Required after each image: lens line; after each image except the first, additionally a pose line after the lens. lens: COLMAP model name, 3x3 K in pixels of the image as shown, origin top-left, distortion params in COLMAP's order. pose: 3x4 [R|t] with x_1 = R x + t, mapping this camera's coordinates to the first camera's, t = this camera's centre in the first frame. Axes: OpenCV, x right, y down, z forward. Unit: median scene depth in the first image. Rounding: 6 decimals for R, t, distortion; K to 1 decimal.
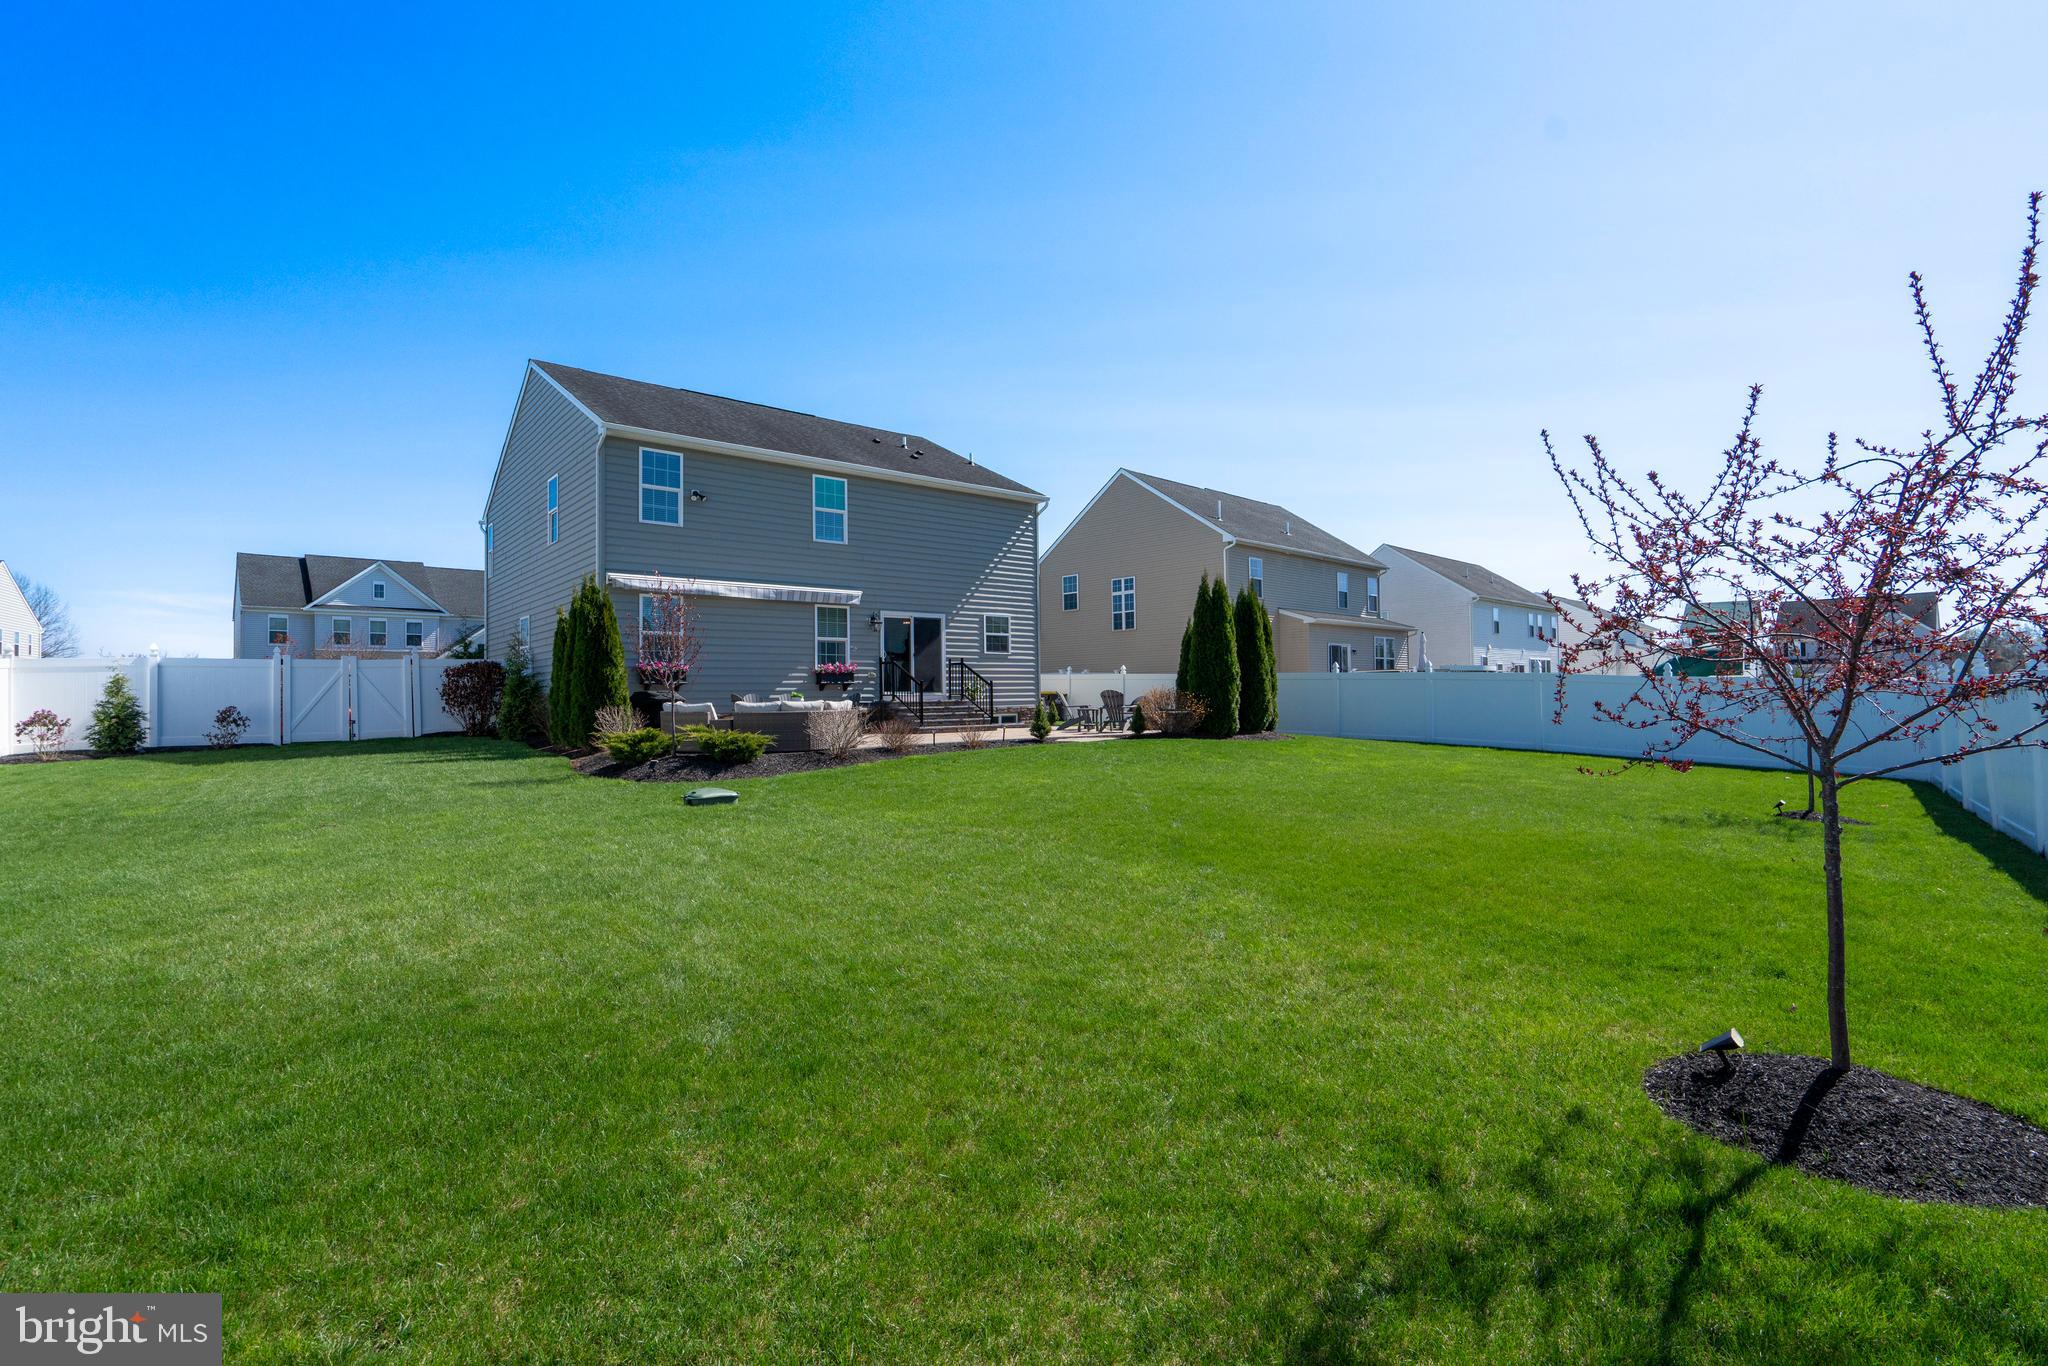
lens RADIAL K [[934.2, 0, 1012.8], [0, 934.2, 683.7], [0, 0, 1]] dist [-0.008638, 0.000541]
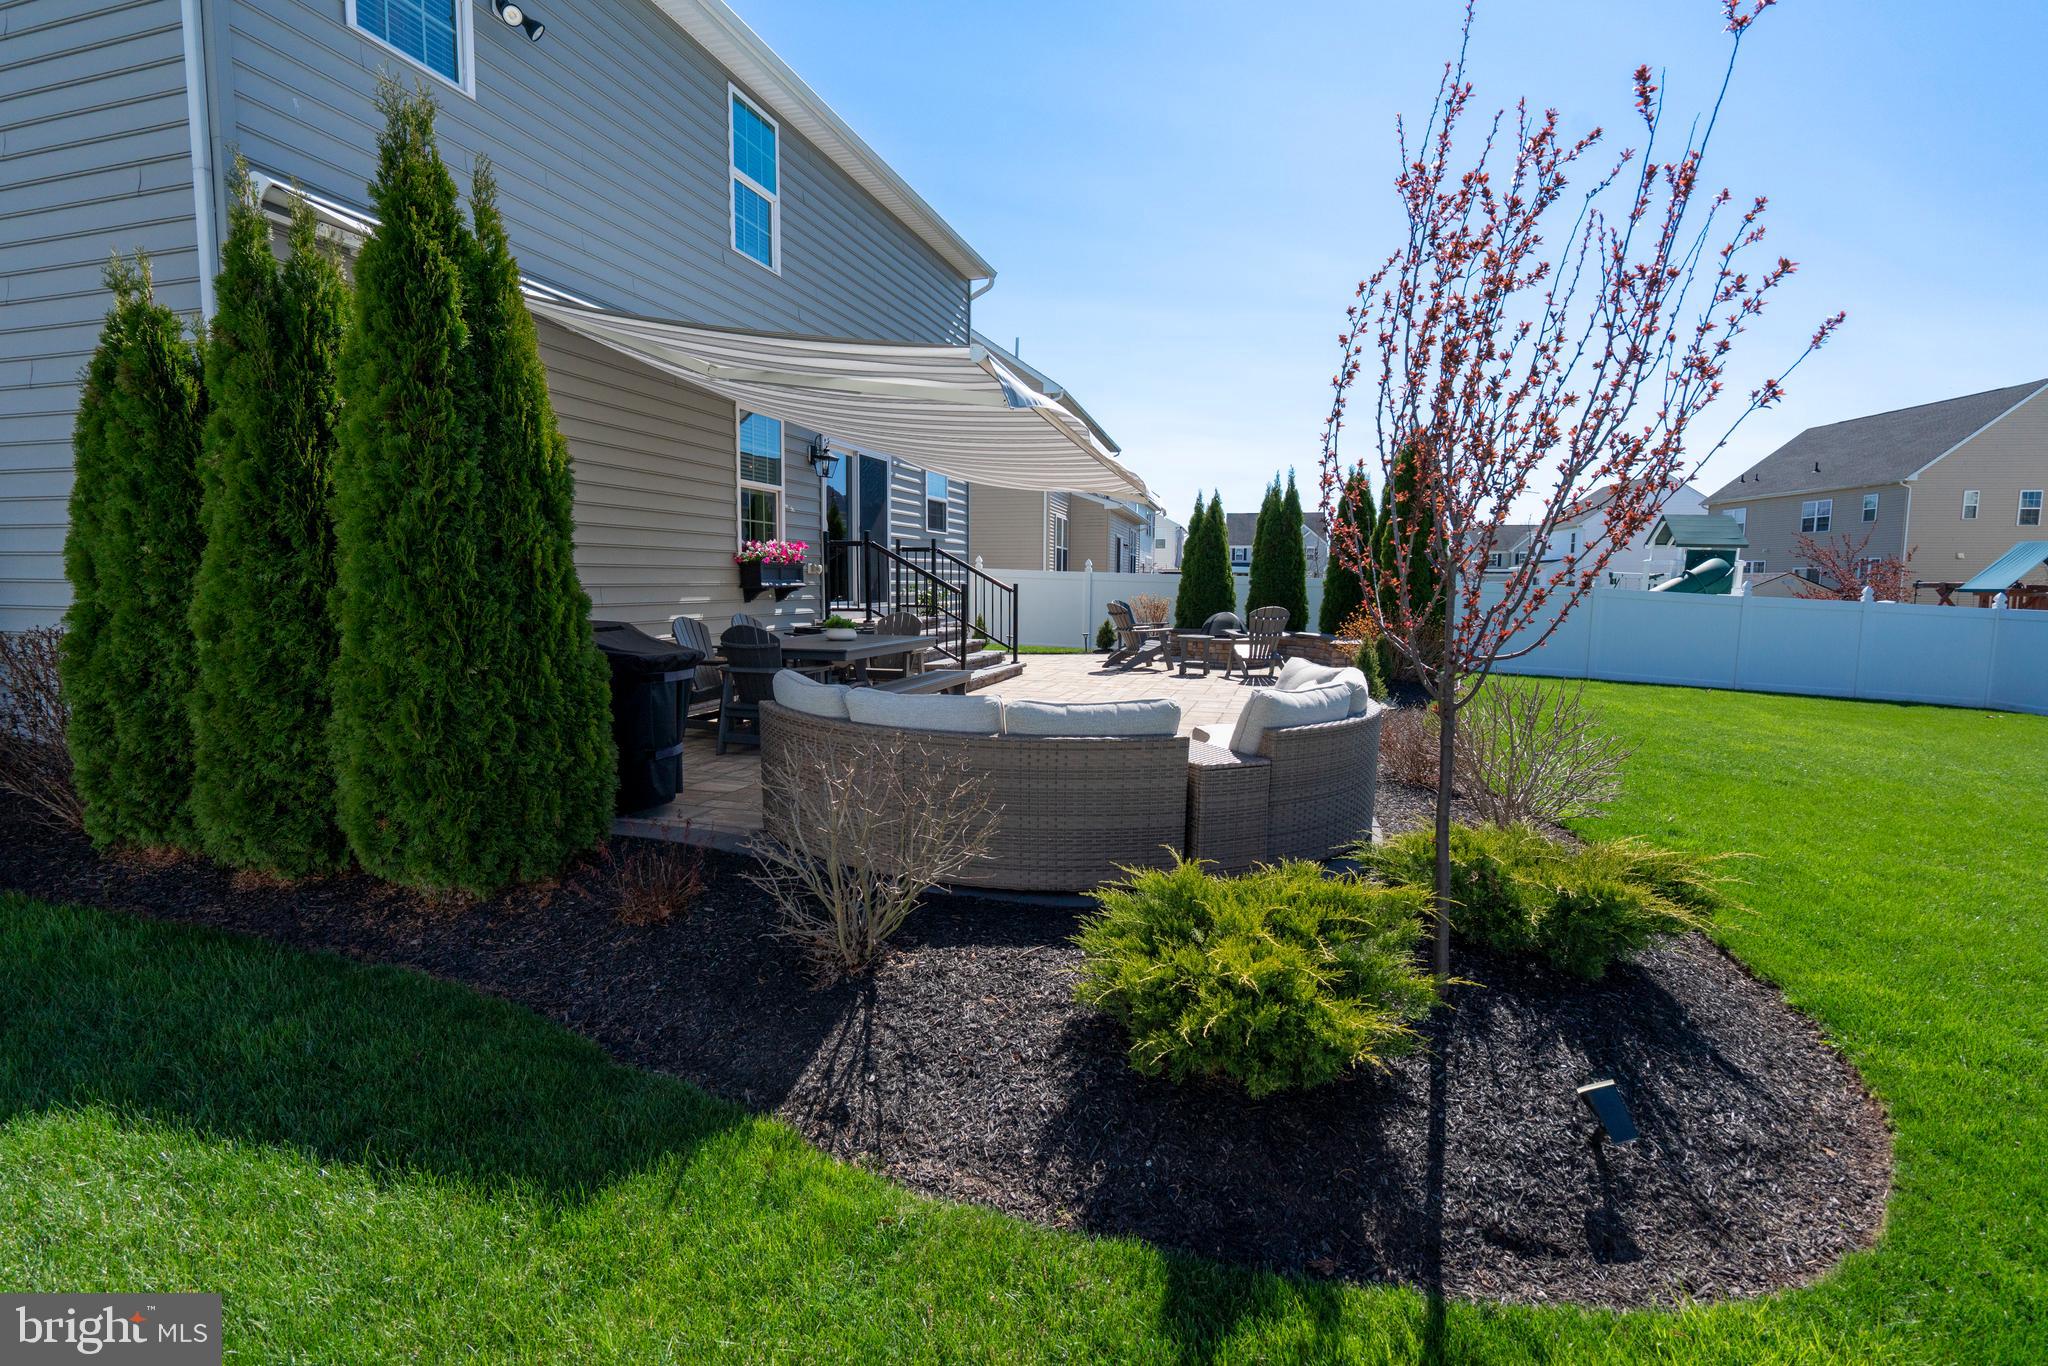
lens RADIAL K [[954.2, 0, 1023.3], [0, 954.2, 672.6], [0, 0, 1]] dist [-0.001950, 0.000179]
pose [[0.830047, -0.038912, 0.556334, -0.345268], [-0.024501, 0.994055, 0.106084, -0.010407], [-0.557155, -0.101686, 0.824159, 0.534494]]
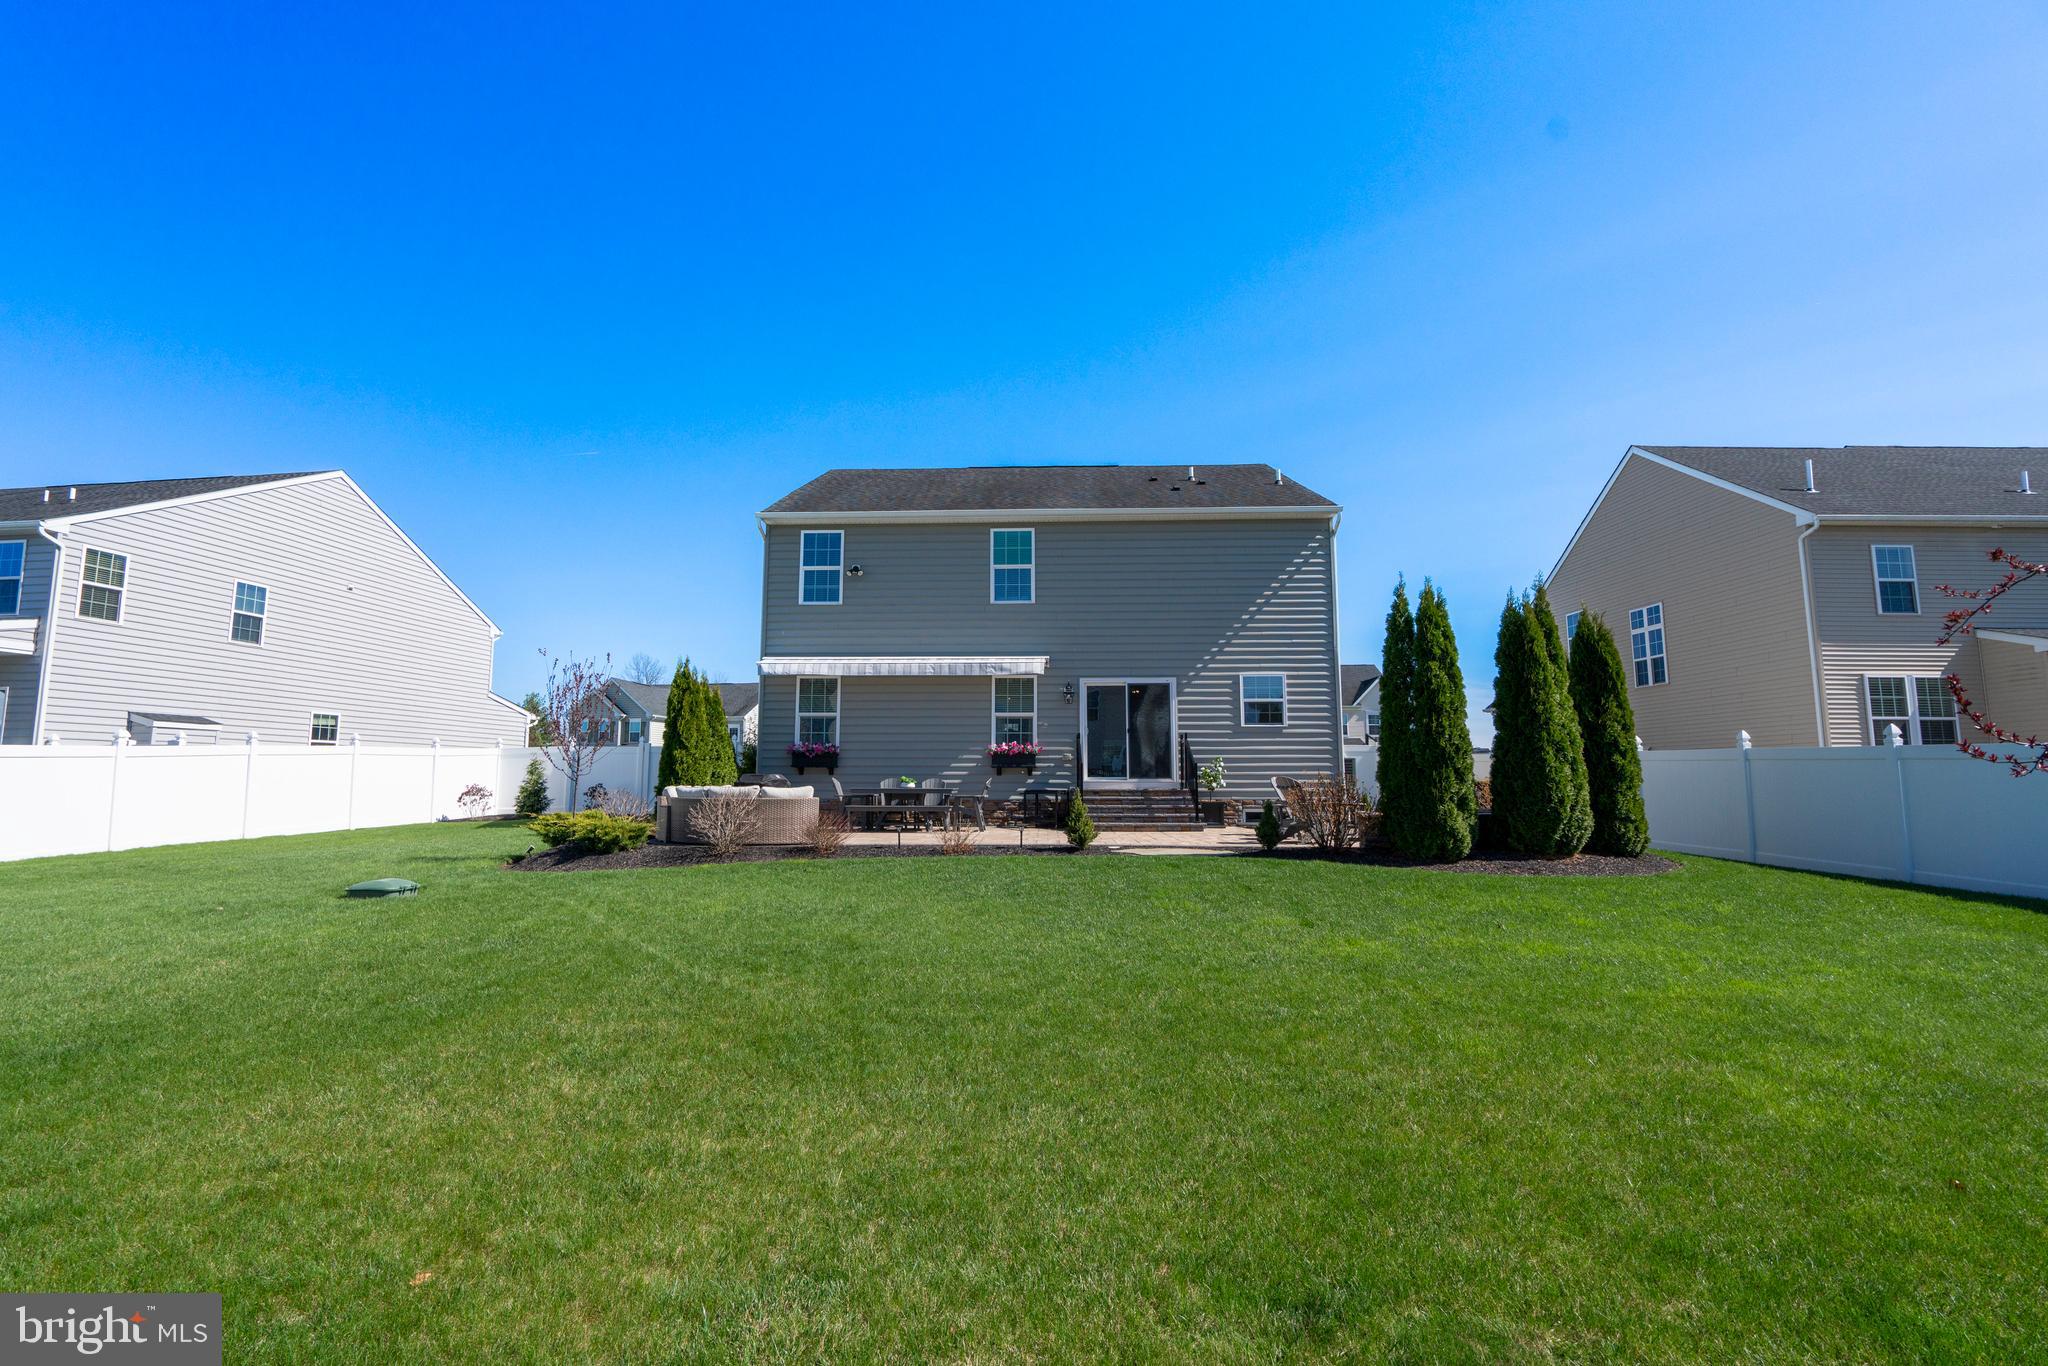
lens RADIAL K [[934.2, 0, 1012.8], [0, 934.2, 683.7], [0, 0, 1]] dist [-0.008638, 0.000541]
pose [[0.740301, -0.058561, -0.669721, 0.376369], [-0.001430, 0.996059, -0.088676, -0.000097], [0.672274, 0.066605, 0.737300, 0.362874]]
